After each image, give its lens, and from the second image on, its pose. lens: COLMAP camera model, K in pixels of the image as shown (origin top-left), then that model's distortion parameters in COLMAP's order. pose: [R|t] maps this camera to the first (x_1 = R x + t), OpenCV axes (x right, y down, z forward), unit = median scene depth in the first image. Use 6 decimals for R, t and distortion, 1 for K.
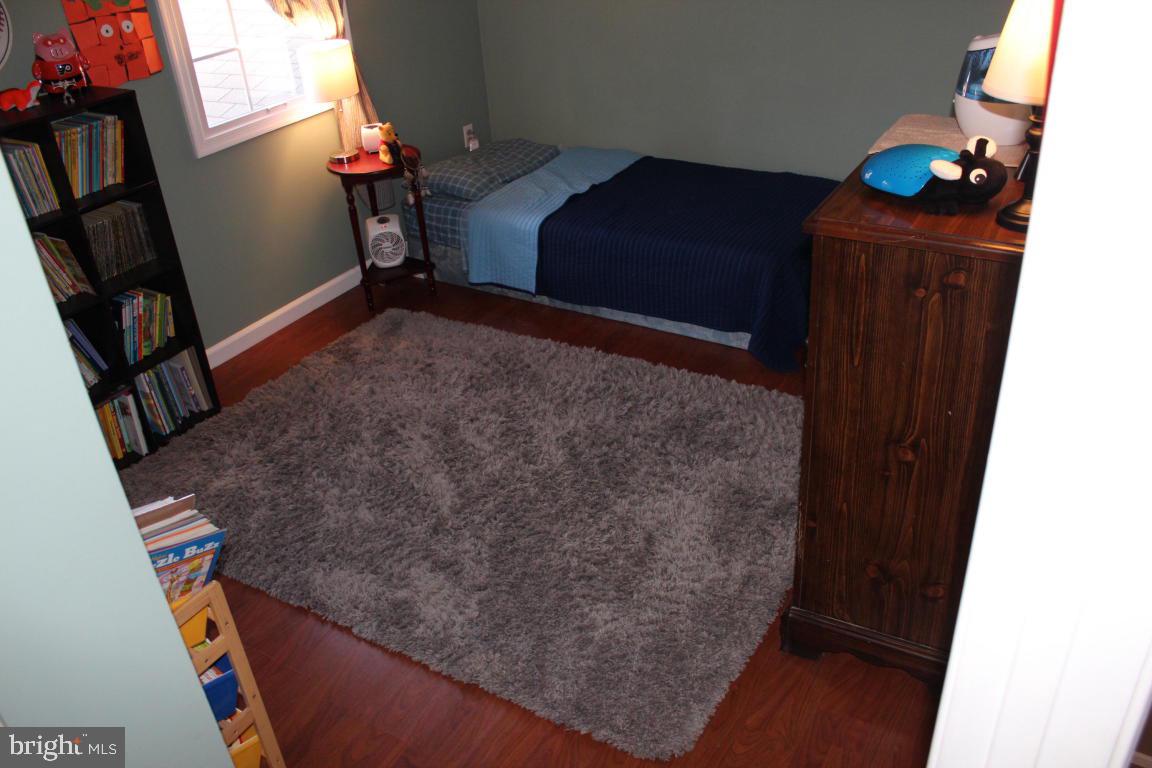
lens RADIAL K [[951.8, 0, 579.6], [0, 951.8, 380.4], [0, 0, 1]] dist [-0.161166, 0.134490]
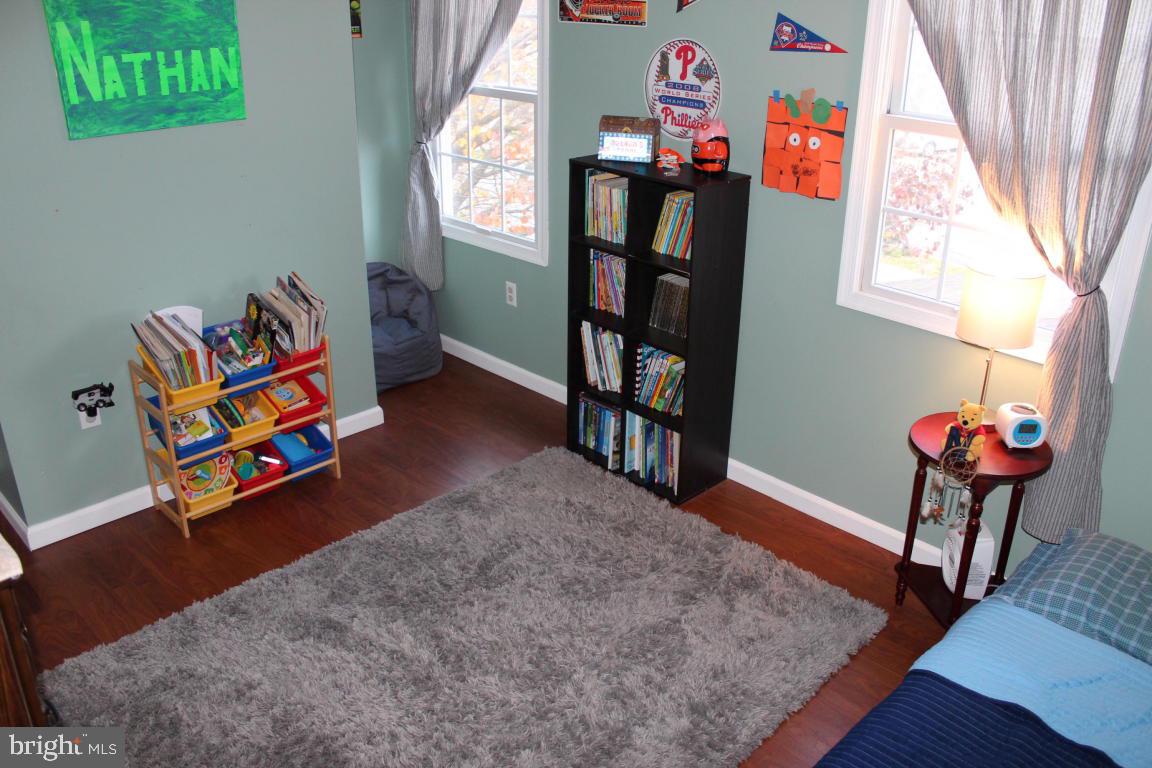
lens RADIAL K [[951.8, 0, 579.6], [0, 951.8, 380.4], [0, 0, 1]] dist [-0.161166, 0.134490]
pose [[-0.267393, 0.433190, -0.860725, 0.513837], [-0.478190, 0.715841, 0.508827, -0.588834], [0.836562, 0.547647, 0.015737, 0.913787]]
